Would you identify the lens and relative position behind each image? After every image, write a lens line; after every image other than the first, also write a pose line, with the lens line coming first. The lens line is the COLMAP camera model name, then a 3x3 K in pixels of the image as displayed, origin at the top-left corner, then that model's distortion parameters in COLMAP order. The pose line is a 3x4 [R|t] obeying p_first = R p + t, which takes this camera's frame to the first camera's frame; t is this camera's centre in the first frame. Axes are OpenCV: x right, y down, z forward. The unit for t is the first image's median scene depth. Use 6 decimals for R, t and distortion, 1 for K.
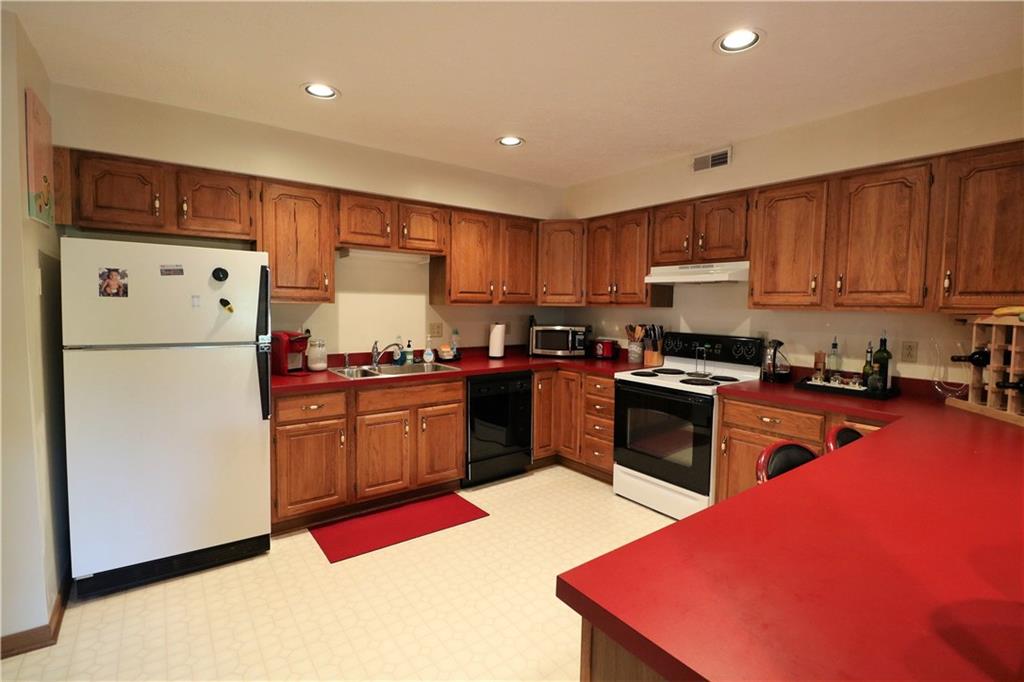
lens RADIAL K [[472.8, 0, 519.1], [0, 472.8, 333.5], [0, 0, 1]] dist [0.001090, -0.014033]
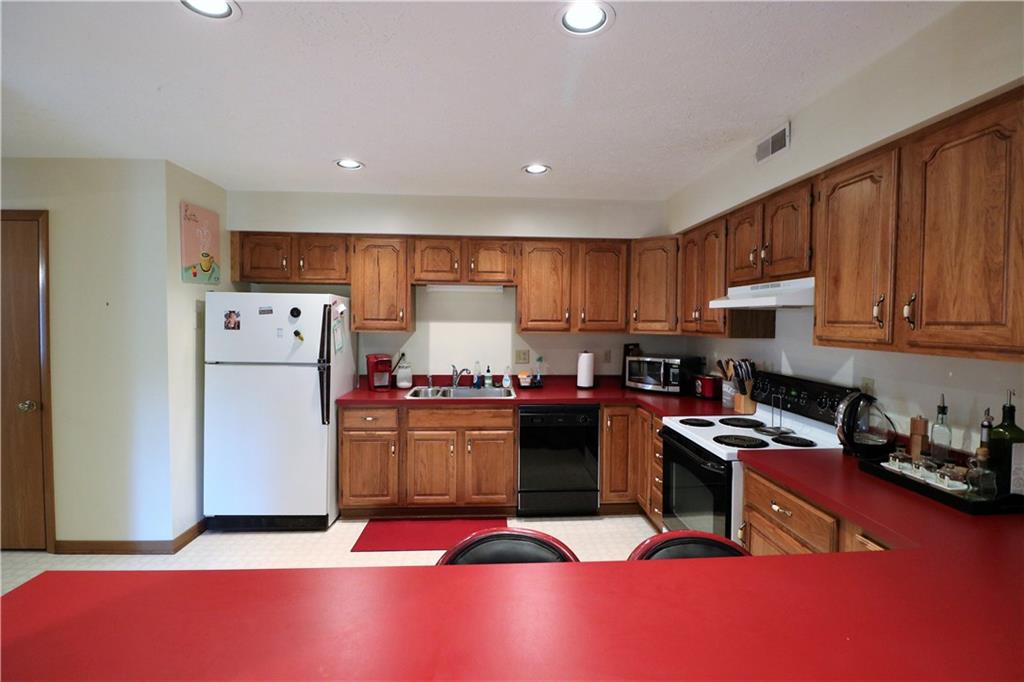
lens RADIAL K [[472.8, 0, 519.1], [0, 472.8, 333.5], [0, 0, 1]] dist [0.001090, -0.014033]
pose [[0.834507, 0.009110, -0.550923, 0.491489], [-0.031222, 0.999039, -0.030773, -0.033002], [0.550113, 0.042881, 0.833989, 0.171978]]
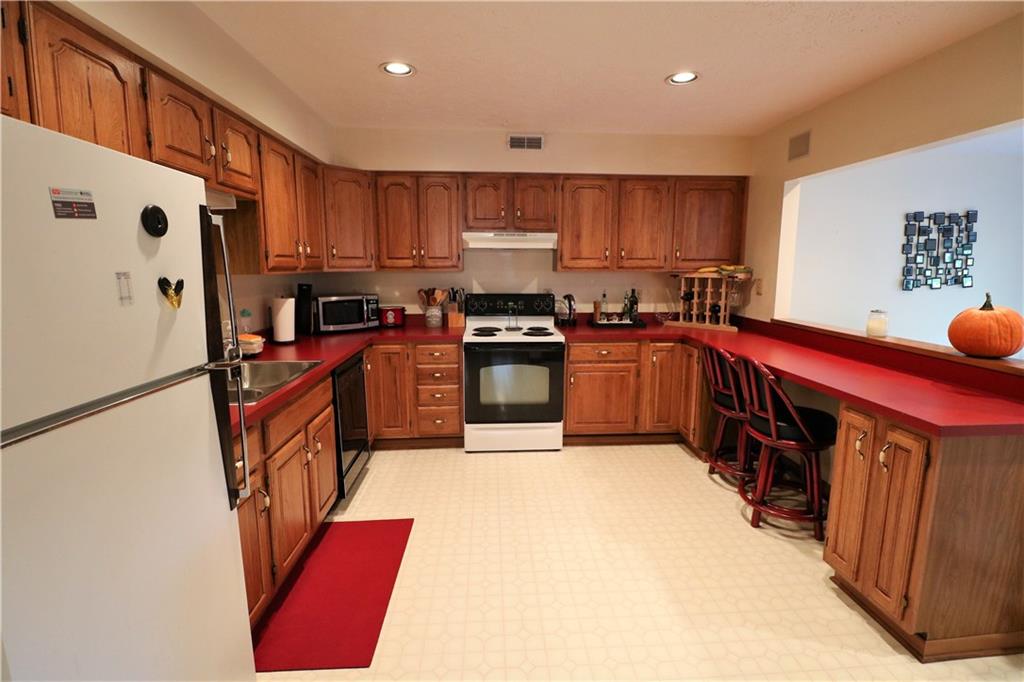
lens RADIAL K [[472.8, 0, 519.1], [0, 472.8, 333.5], [0, 0, 1]] dist [0.001090, -0.014033]
pose [[0.552404, -0.131034, 0.823213, -0.619658], [0.057925, 0.991214, 0.118906, -0.042185], [-0.831561, -0.018000, 0.555141, 0.368549]]
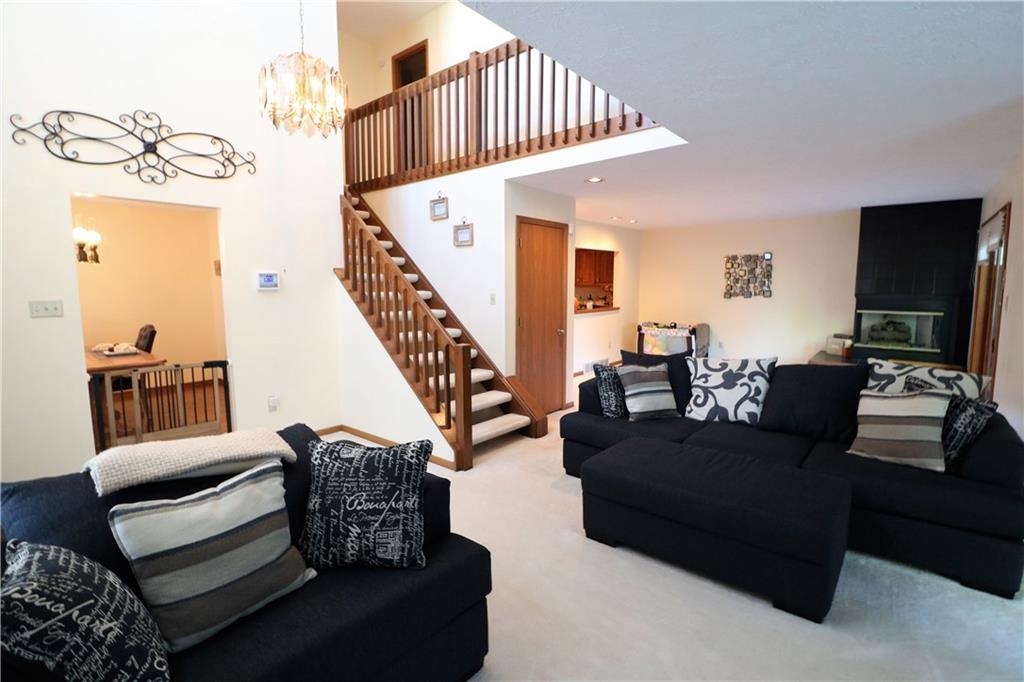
lens RADIAL K [[472.8, 0, 519.1], [0, 472.8, 333.5], [0, 0, 1]] dist [0.001090, -0.014033]
pose [[0.974943, -0.041060, 0.218632, -0.486338], [0.030428, 0.998195, 0.051777, 0.087064], [-0.220363, -0.043827, 0.974433, -2.063062]]
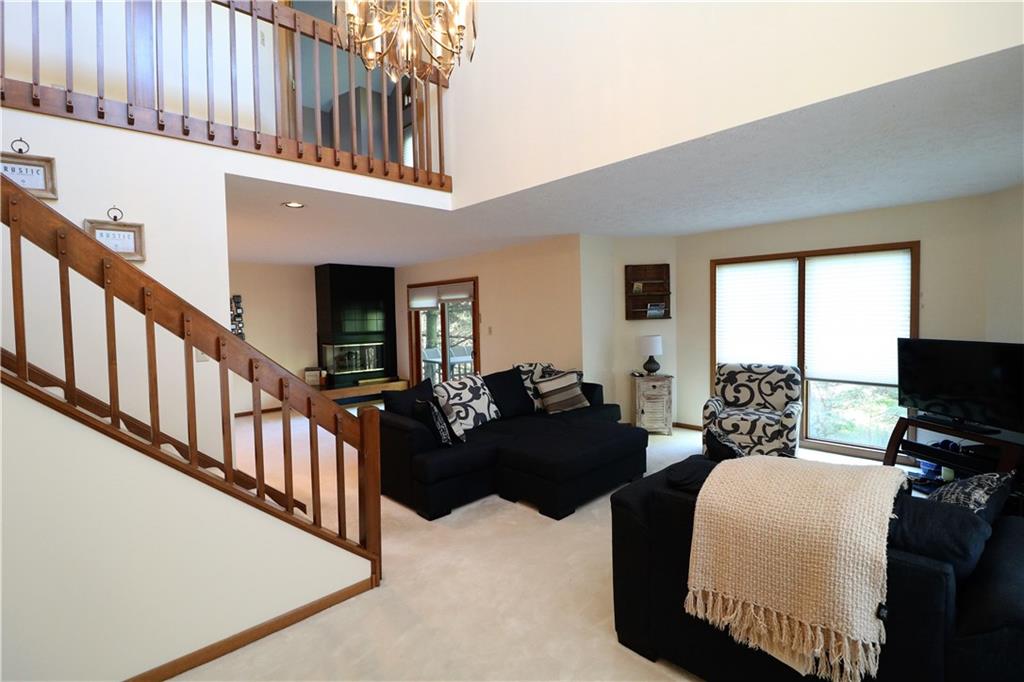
lens RADIAL K [[472.8, 0, 519.1], [0, 472.8, 333.5], [0, 0, 1]] dist [0.001090, -0.014033]
pose [[-0.117647, -0.043996, 0.992080, -1.241795], [0.077639, 0.995553, 0.053357, 0.014238], [-0.990016, 0.083301, -0.113708, -1.095062]]
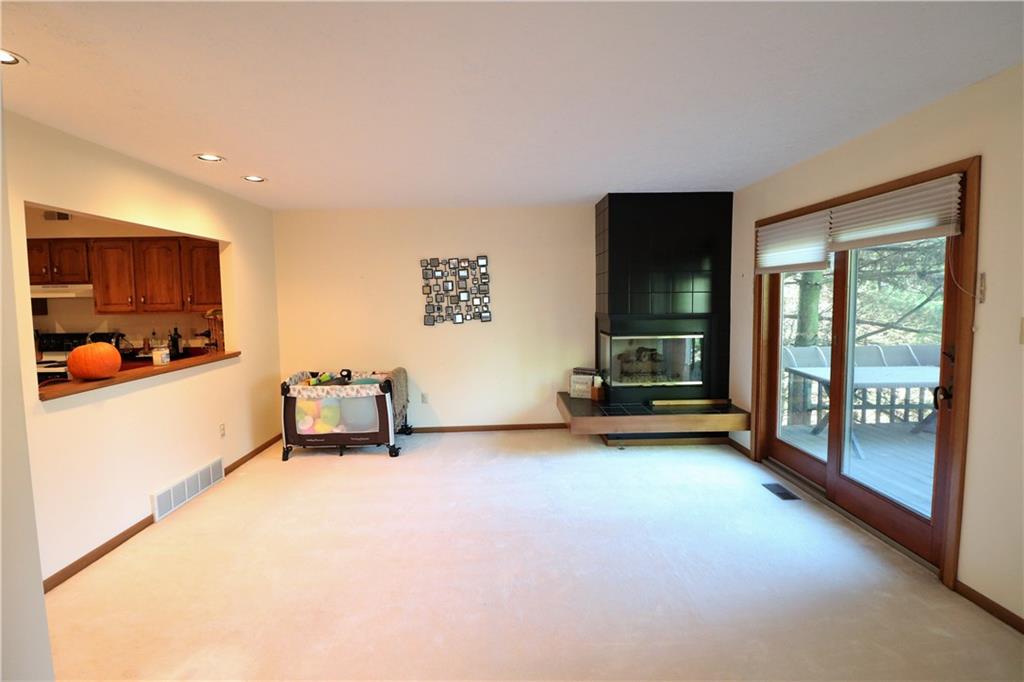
lens RADIAL K [[472.8, 0, 519.1], [0, 472.8, 333.5], [0, 0, 1]] dist [0.001090, -0.014033]
pose [[0.577262, -0.083860, 0.812241, 0.027724], [0.072383, 0.996052, 0.051394, 0.030615], [-0.813344, 0.029125, 0.581053, -1.013209]]
